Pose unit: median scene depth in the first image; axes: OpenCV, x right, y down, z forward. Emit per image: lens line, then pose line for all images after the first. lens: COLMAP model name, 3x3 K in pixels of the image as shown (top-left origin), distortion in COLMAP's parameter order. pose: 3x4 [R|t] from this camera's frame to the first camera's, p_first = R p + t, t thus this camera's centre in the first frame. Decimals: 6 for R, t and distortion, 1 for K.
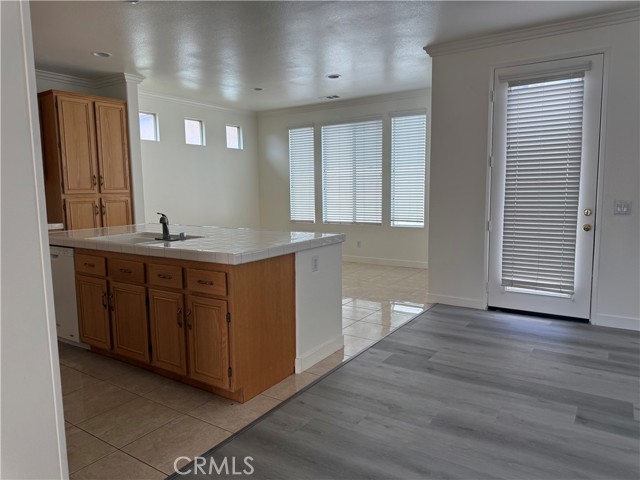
lens RADIAL K [[449.3, 0, 313.6], [0, 449.3, 242.0], [0, 0, 1]] dist [0.034389, -0.018055]
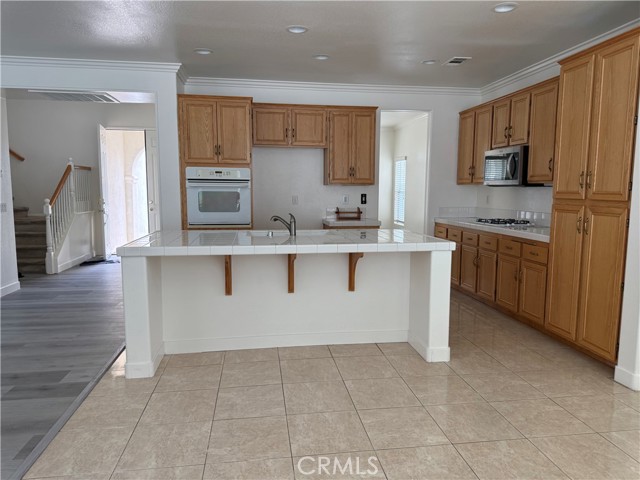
lens RADIAL K [[449.3, 0, 311.5], [0, 449.3, 241.8], [0, 0, 1]] dist [0.034389, -0.018055]
pose [[-0.740747, 0.087292, -0.666089, 0.318414], [-0.076100, 0.974236, 0.212305, -0.206397], [0.667460, 0.207954, -0.715019, 1.602871]]
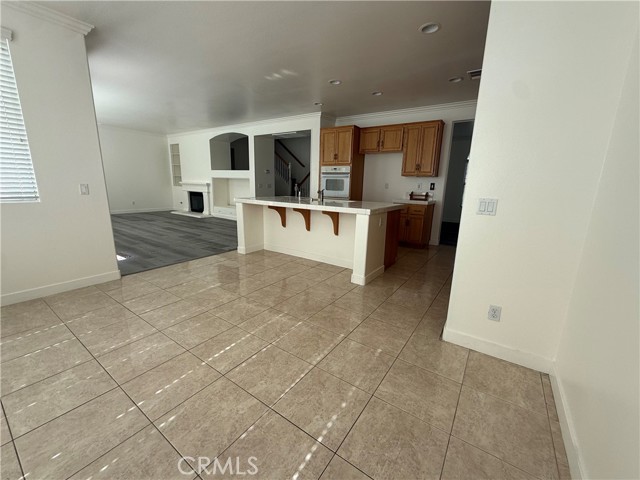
lens RADIAL K [[256.6, 0, 316.0], [0, 256.6, 237.9], [0, 0, 1]] dist [0.002719, 0.000313]
pose [[-0.999851, -0.015503, 0.007602, -0.280385], [-0.012137, 0.944175, 0.329222, -0.208478], [-0.012282, 0.329081, -0.944222, 1.885579]]
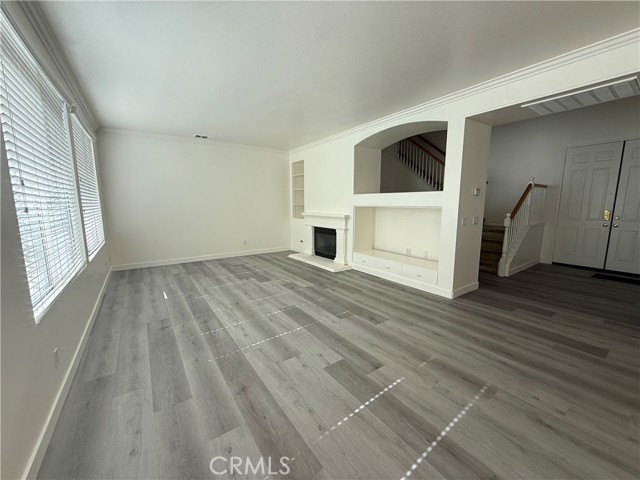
lens RADIAL K [[256.6, 0, 320.1], [0, 256.6, 241.1], [0, 0, 1]] dist [0.002719, 0.000313]
pose [[-0.936210, -0.033441, 0.349846, 0.290466], [0.058740, 0.966570, 0.249583, -0.136140], [-0.346497, 0.254213, -0.902948, 1.029598]]
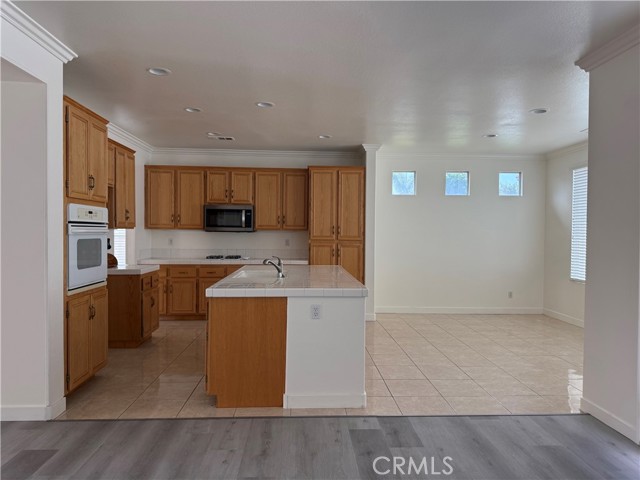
lens RADIAL K [[449.3, 0, 318.8], [0, 449.3, 236.9], [0, 0, 1]] dist [0.034389, -0.018055]
pose [[0.592366, 0.027161, -0.805211, 0.688664], [-0.113387, 0.992295, -0.049944, -0.061533], [0.797650, 0.120885, 0.590881, 0.275000]]
